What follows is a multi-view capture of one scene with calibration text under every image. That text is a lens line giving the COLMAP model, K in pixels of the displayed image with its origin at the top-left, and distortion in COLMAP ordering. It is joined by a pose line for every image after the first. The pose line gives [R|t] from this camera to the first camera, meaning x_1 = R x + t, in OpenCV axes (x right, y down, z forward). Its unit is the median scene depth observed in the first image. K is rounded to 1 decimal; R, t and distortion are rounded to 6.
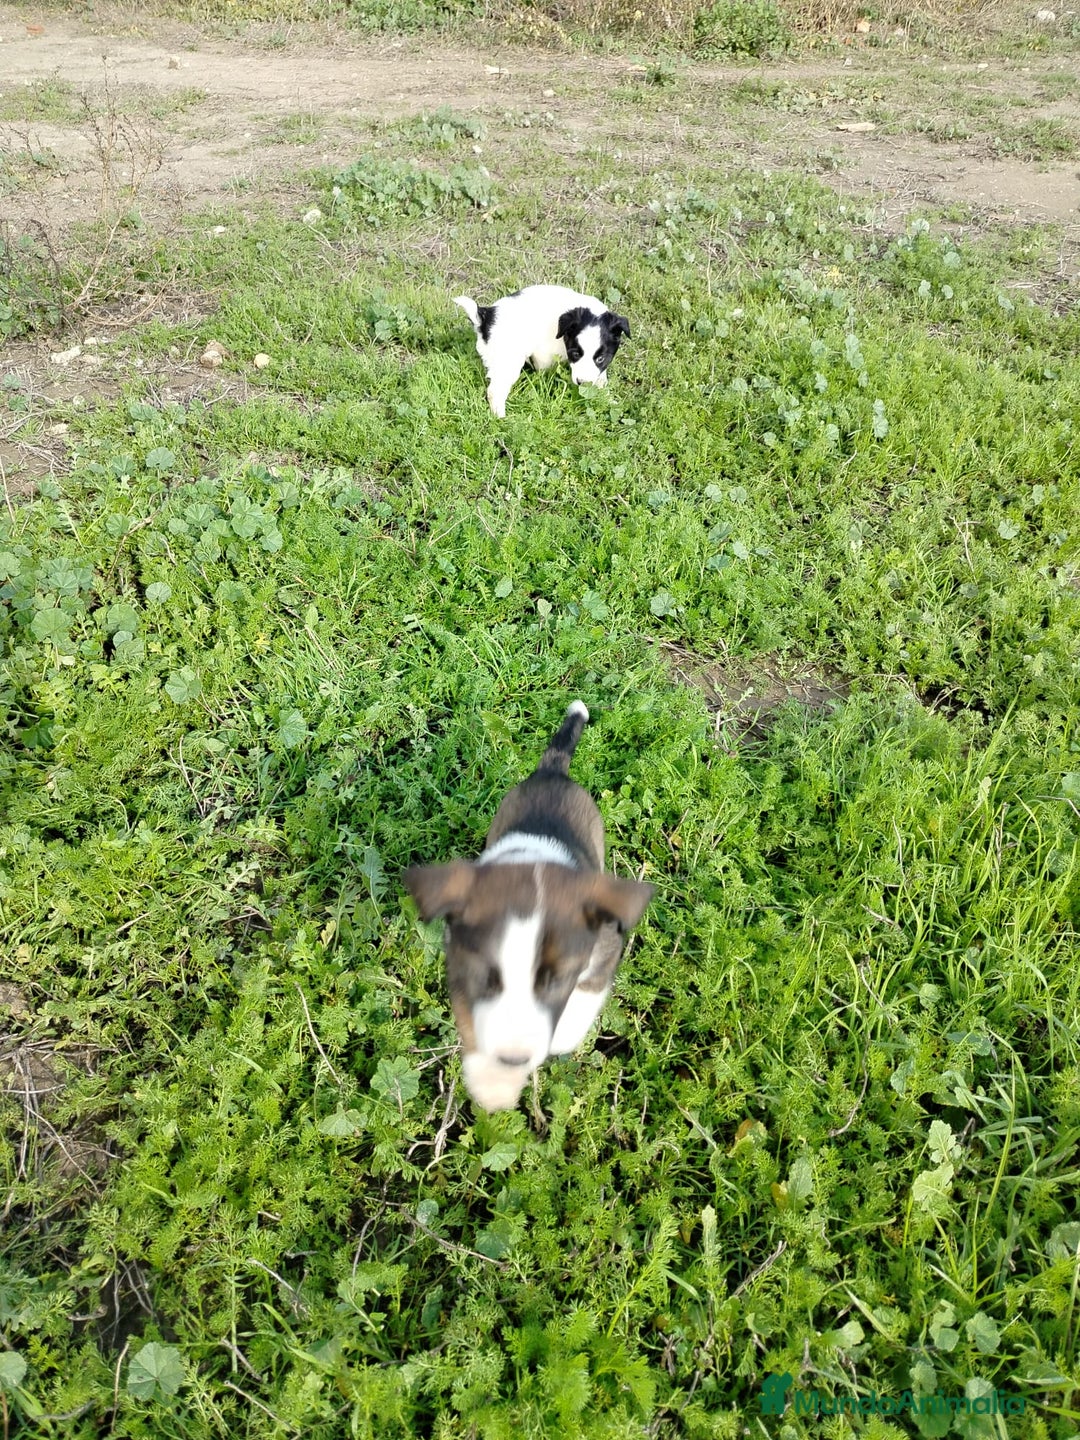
lens RADIAL K [[1031.9, 0, 541.6], [0, 1031.9, 719.2], [0, 0, 1]] dist [0.035005, -0.036195]
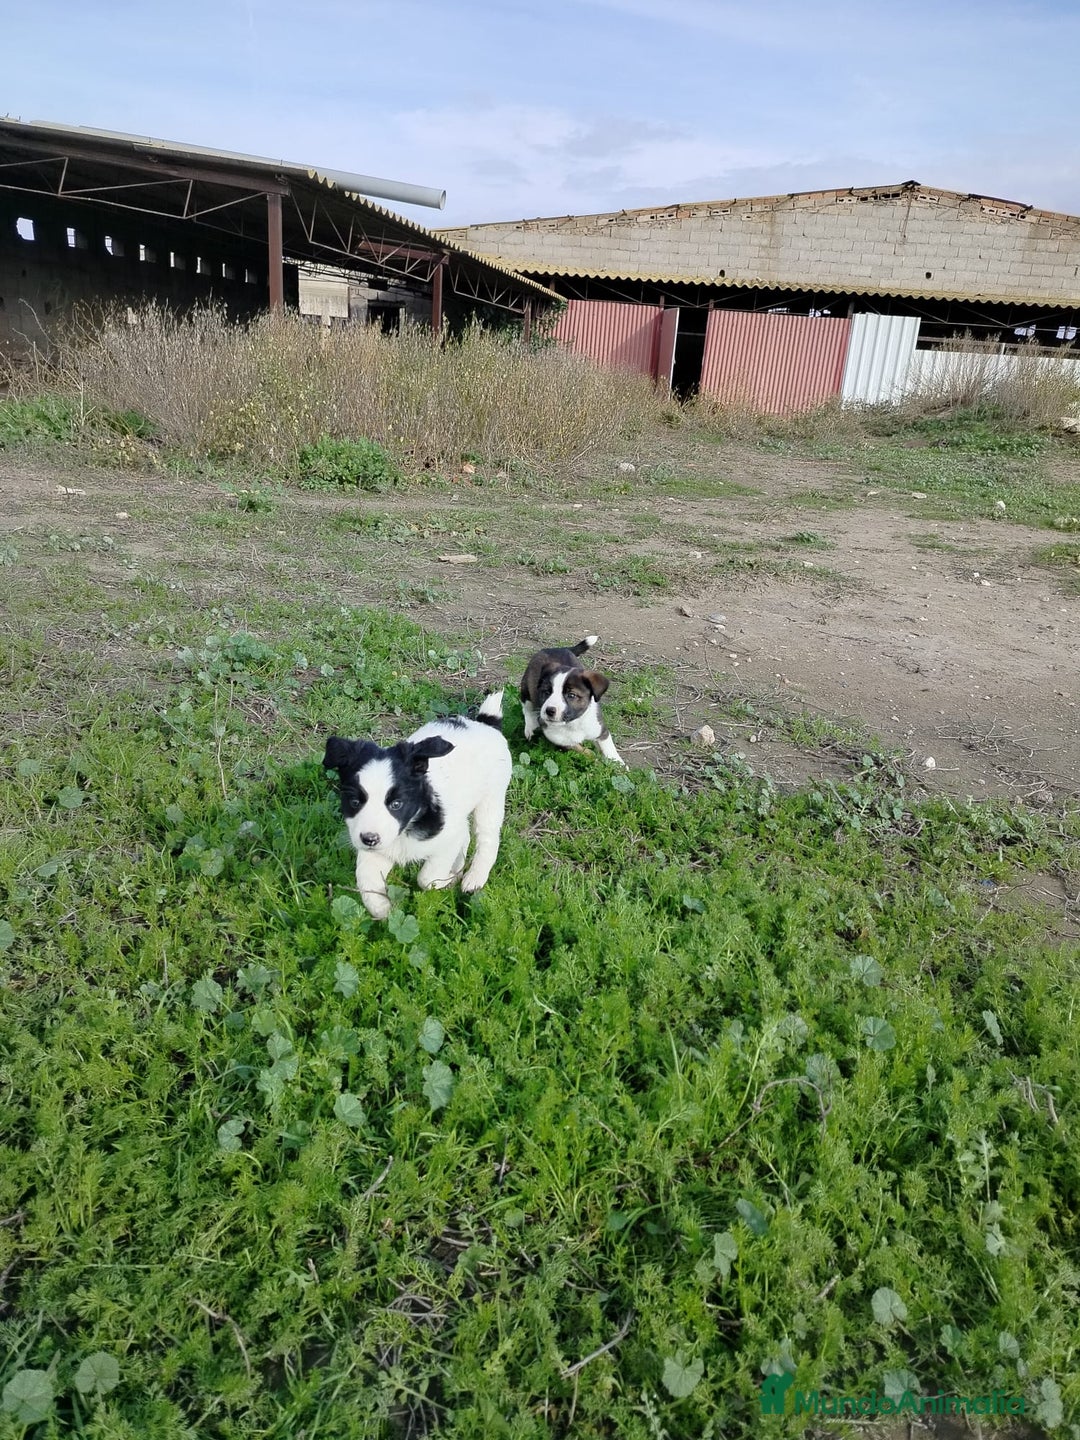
lens RADIAL K [[1031.9, 0, 541.6], [0, 1031.9, 719.2], [0, 0, 1]] dist [0.035005, -0.036195]
pose [[0.954641, -0.024174, 0.296777, 0.130582], [0.122905, 0.939821, -0.318796, -0.168590], [-0.271210, 0.340811, 0.900163, 0.247383]]
